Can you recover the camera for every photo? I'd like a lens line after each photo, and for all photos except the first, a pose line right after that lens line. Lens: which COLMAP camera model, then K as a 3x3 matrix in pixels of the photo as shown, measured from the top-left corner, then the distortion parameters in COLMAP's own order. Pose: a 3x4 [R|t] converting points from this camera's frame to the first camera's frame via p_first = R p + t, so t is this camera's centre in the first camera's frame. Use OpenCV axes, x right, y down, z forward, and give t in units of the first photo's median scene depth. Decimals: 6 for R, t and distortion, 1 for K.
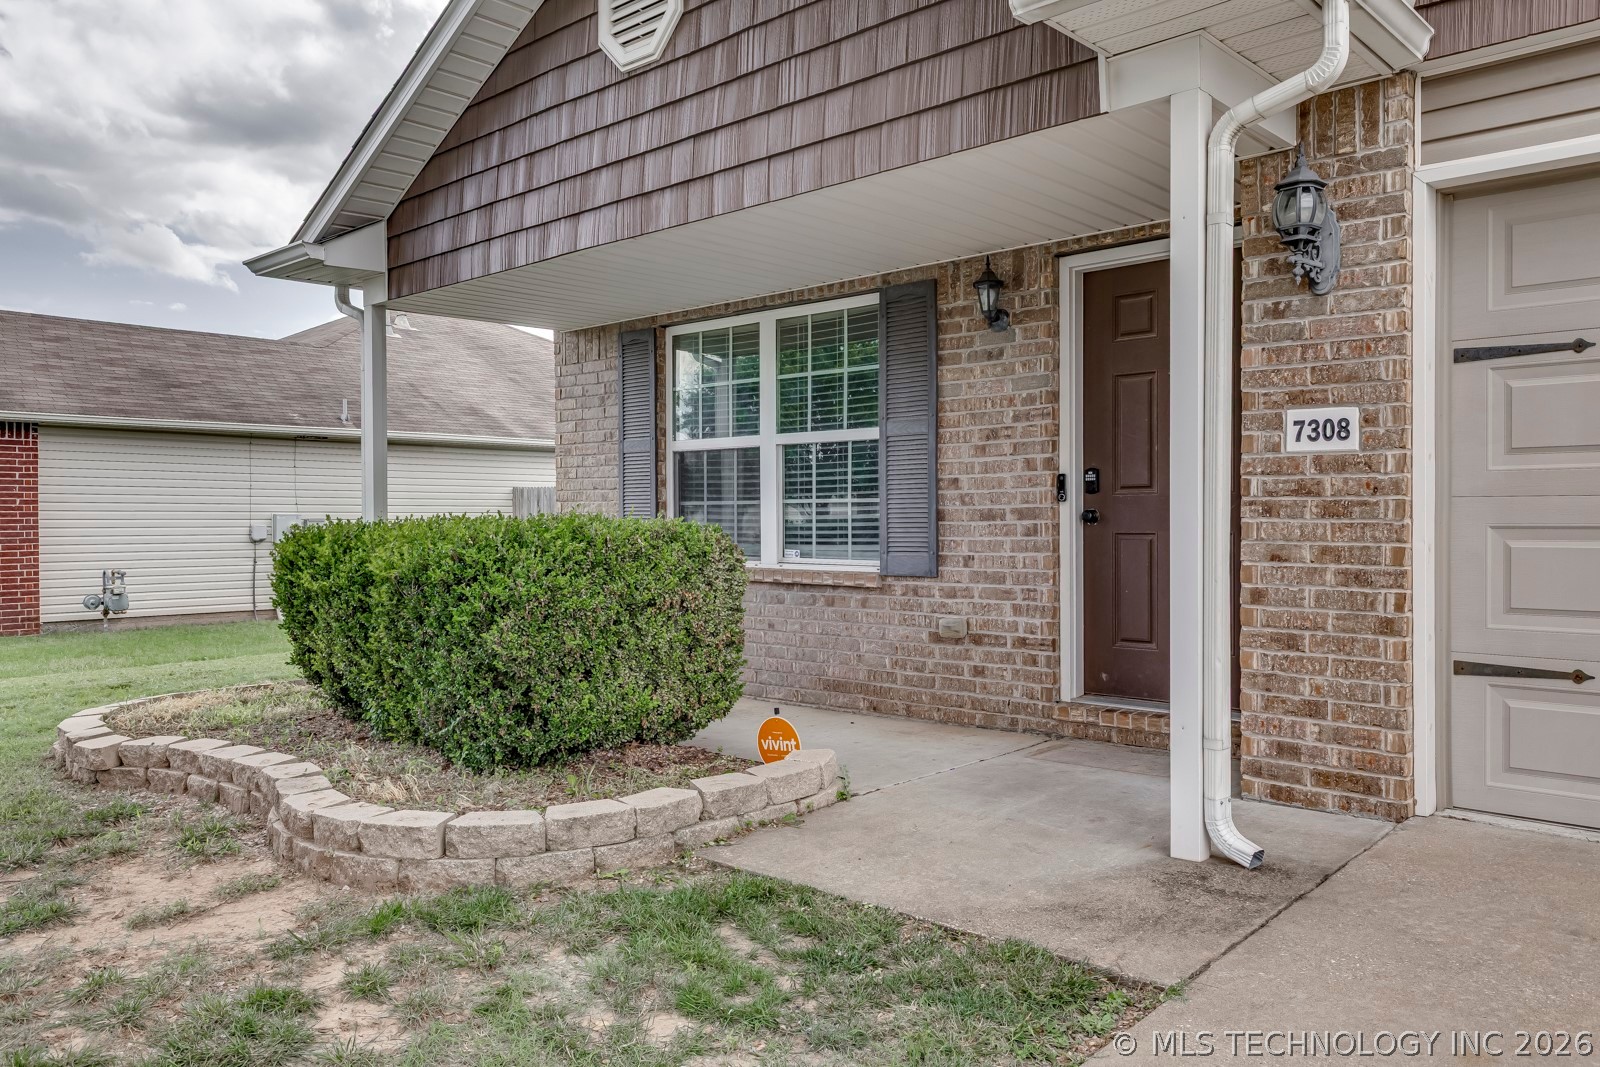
lens RADIAL K [[1169.0, 0, 824.0], [0, 1169.0, 532.8], [0, 0, 1]] dist [0.021710, -0.014595]
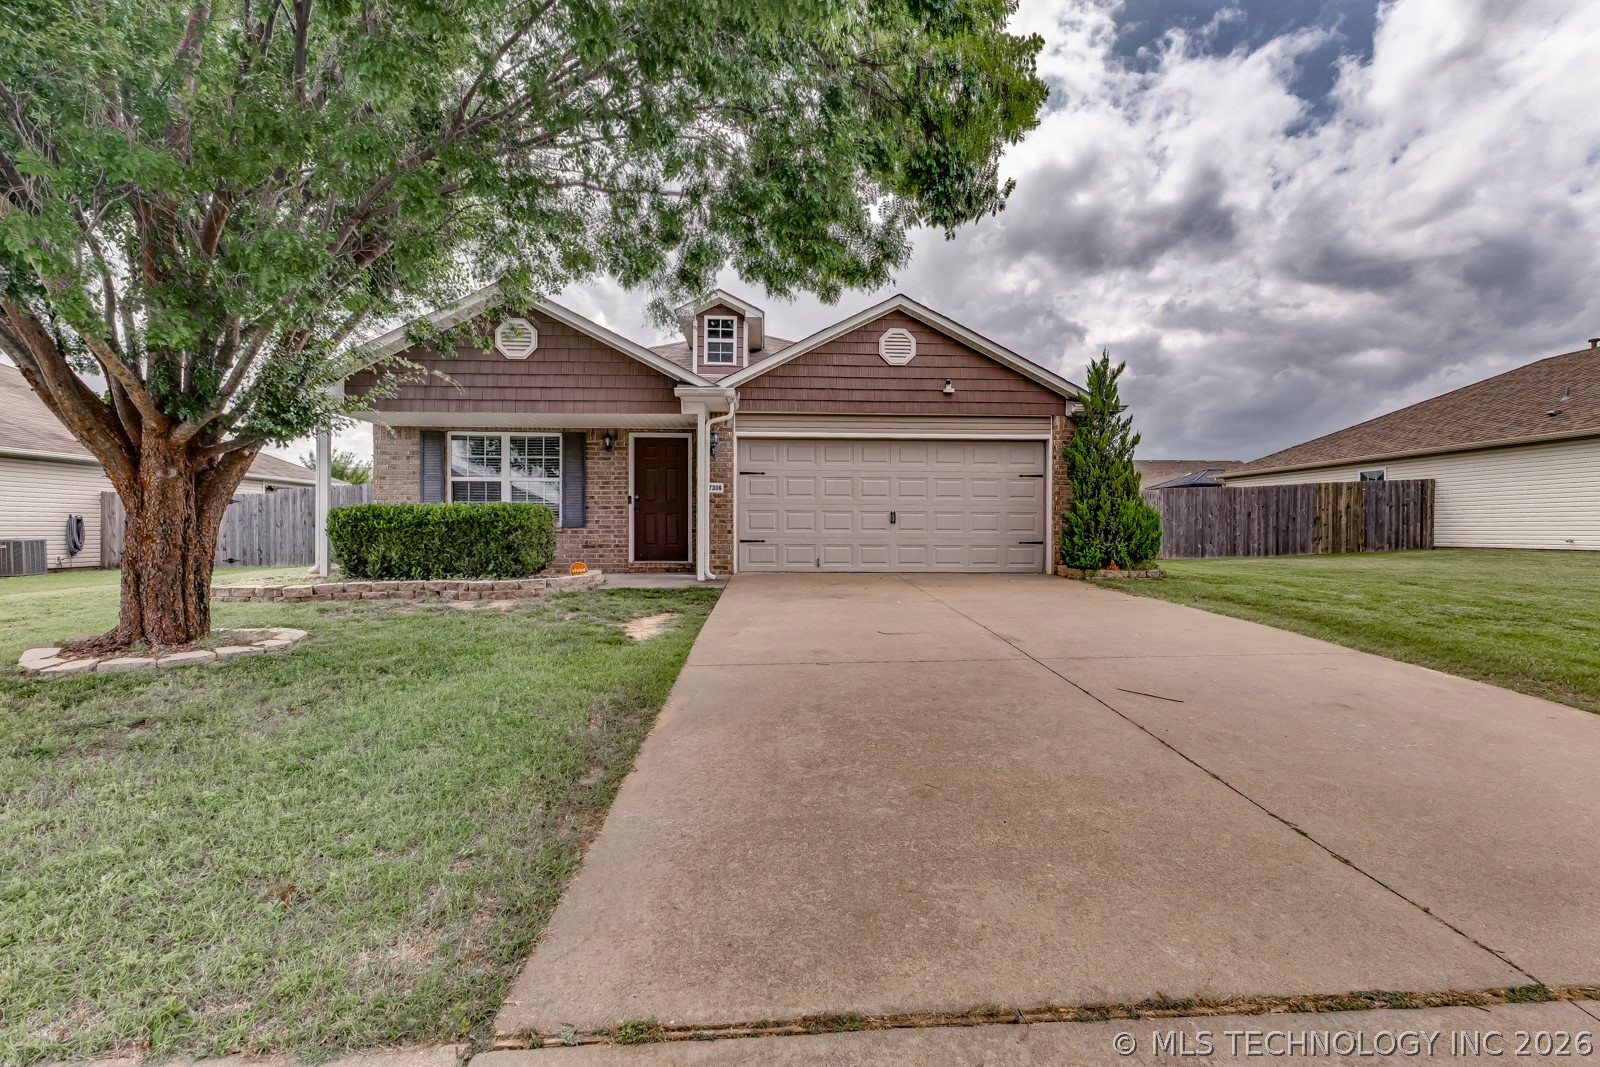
lens RADIAL K [[712.6, 0, 805.7], [0, 712.6, 532.5], [0, 0, 1]] dist [0.015444, -0.000445]
pose [[0.707611, 0.003184, 0.706595, -0.923595], [0.003639, 0.999960, -0.008150, 0.077262], [-0.706593, 0.008338, 0.707572, -0.851689]]
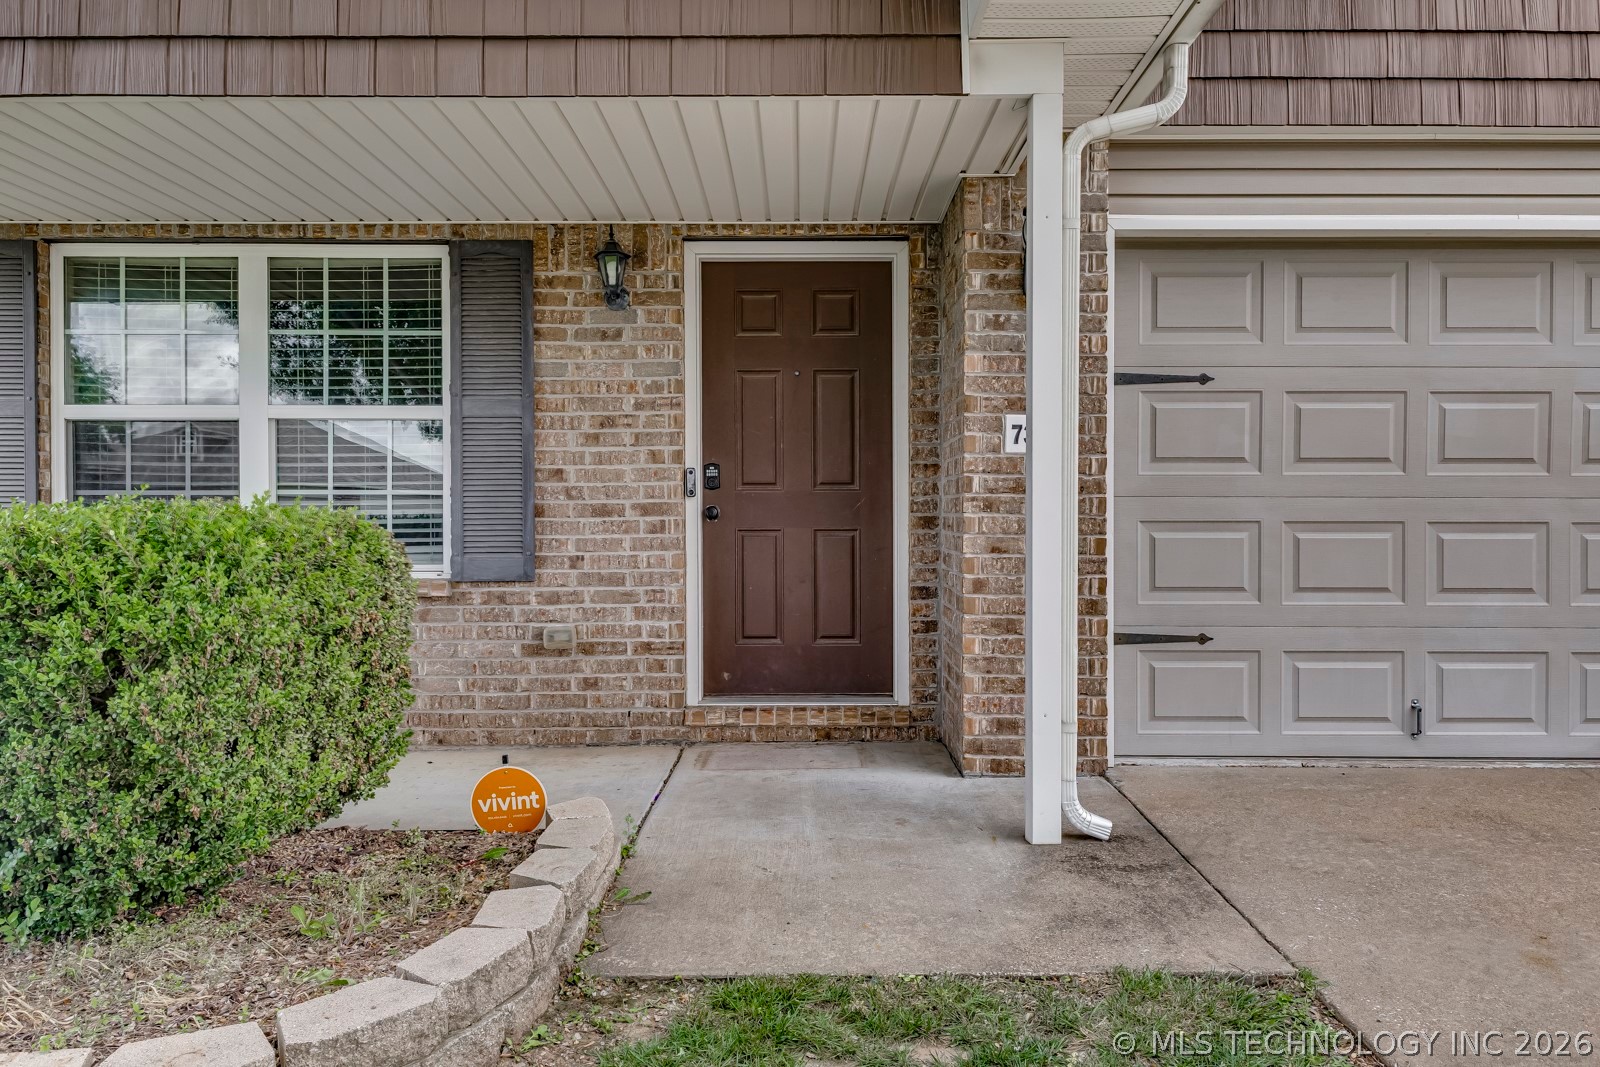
lens RADIAL K [[1059.6, 0, 791.8], [0, 1059.6, 533.3], [0, 0, 1]] dist [0.018185, -0.010145]
pose [[0.744268, -0.003705, 0.667871, -0.319927], [0.006233, 0.999980, -0.001399, 0.004804], [-0.667852, 0.005204, 0.744276, 0.307132]]
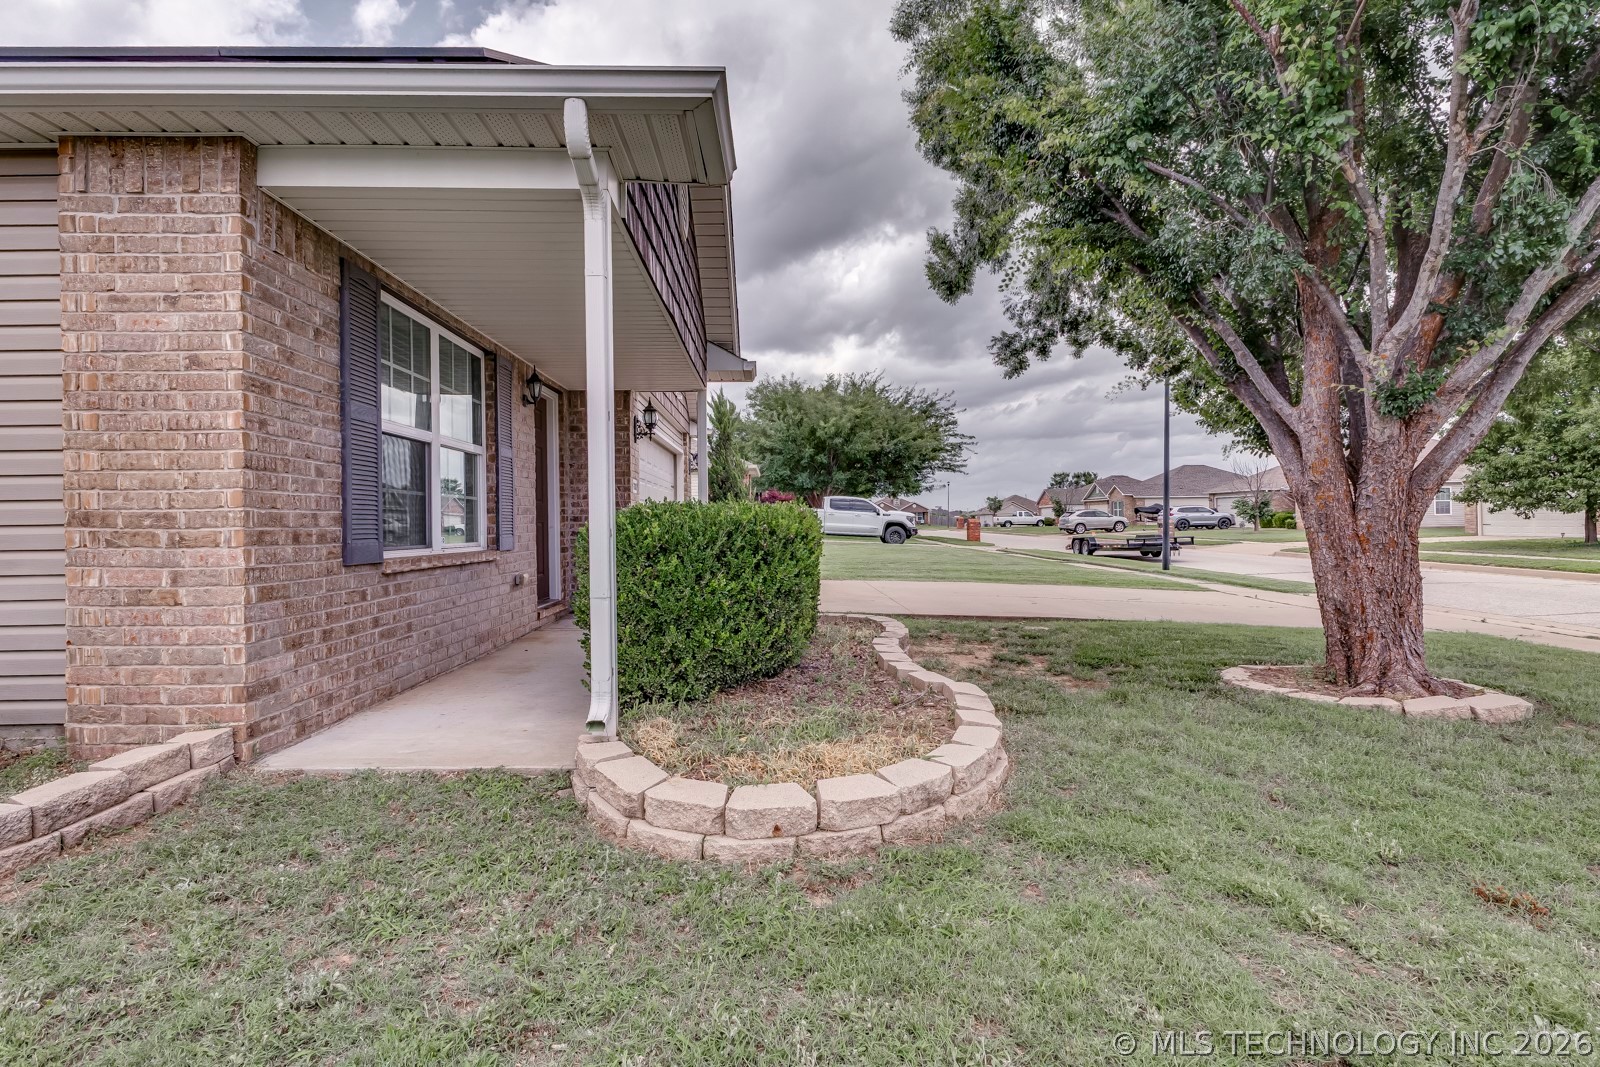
lens RADIAL K [[786.5, 0, 801.7], [0, 786.5, 525.1], [0, 0, 1]] dist [0.001336, -0.000586]
pose [[-0.688046, 0.011562, 0.725575, -1.044973], [0.024890, 0.999661, 0.007674, 0.007130], [-0.725241, 0.023339, -0.688100, 1.601562]]
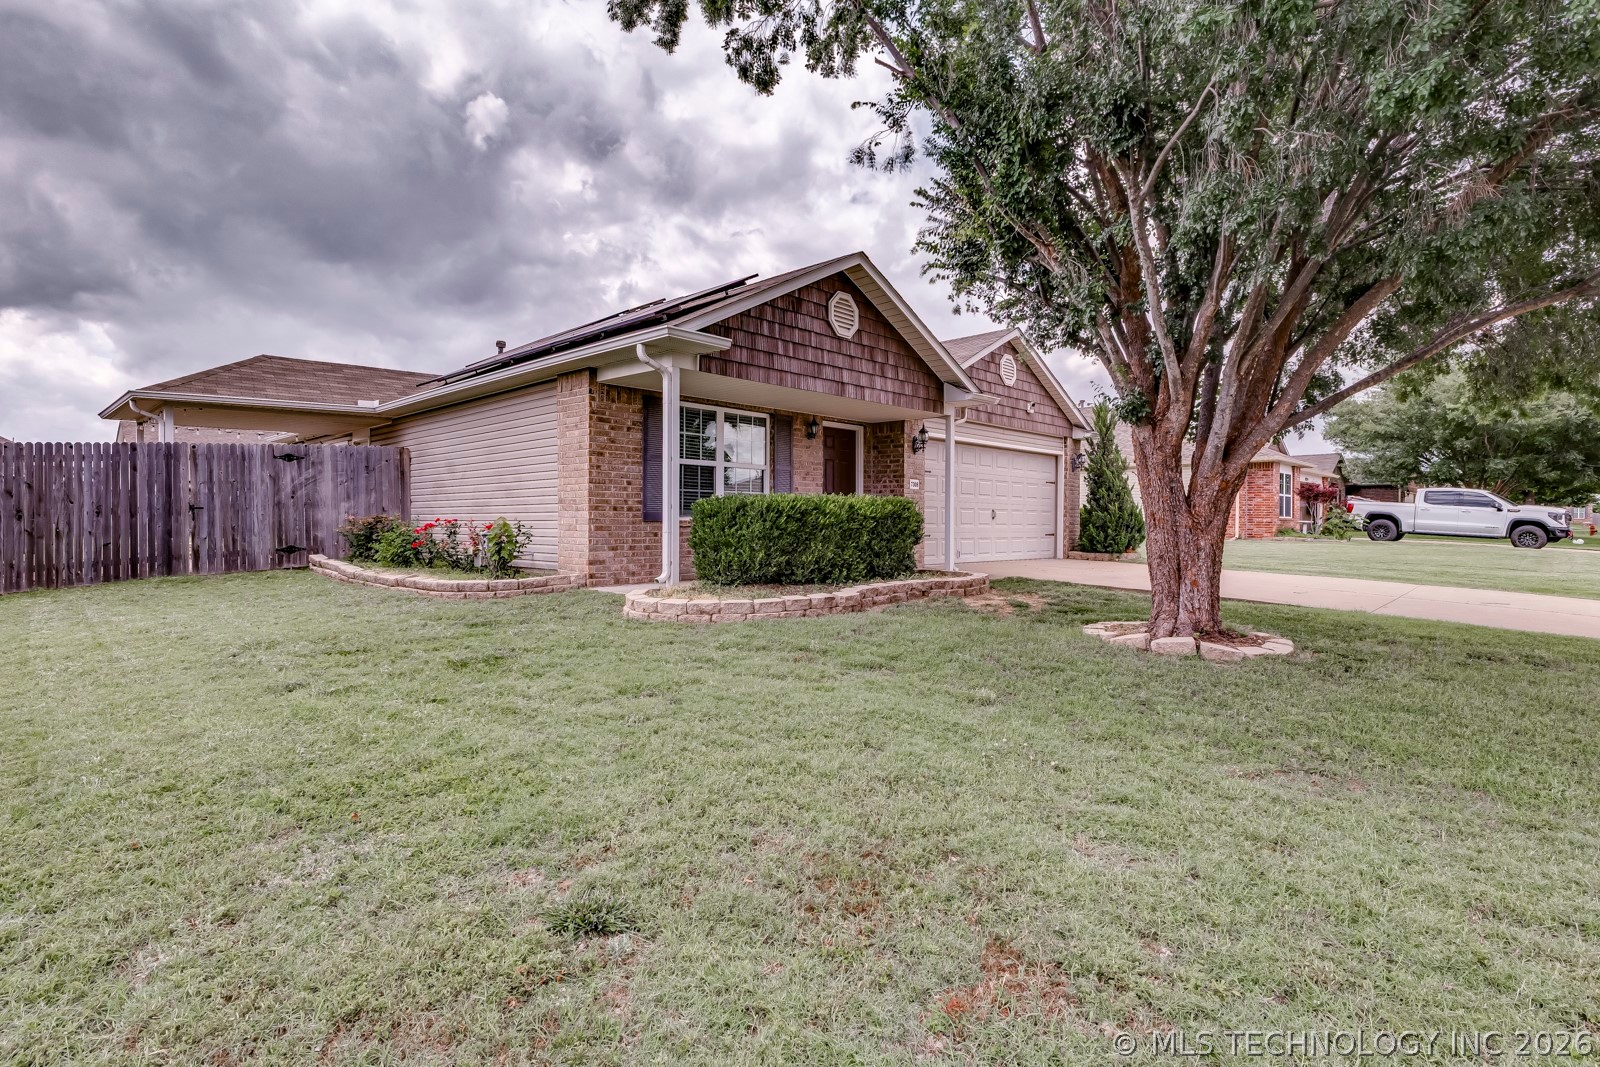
lens RADIAL K [[786.5, 0, 820.7], [0, 786.5, 519.0], [0, 0, 1]] dist [0.001336, -0.000586]
pose [[0.024213, 0.007801, 0.999676, -1.976599], [0.007061, 0.999943, -0.007974, 0.051385], [-0.999682, 0.007251, 0.024156, 0.976492]]
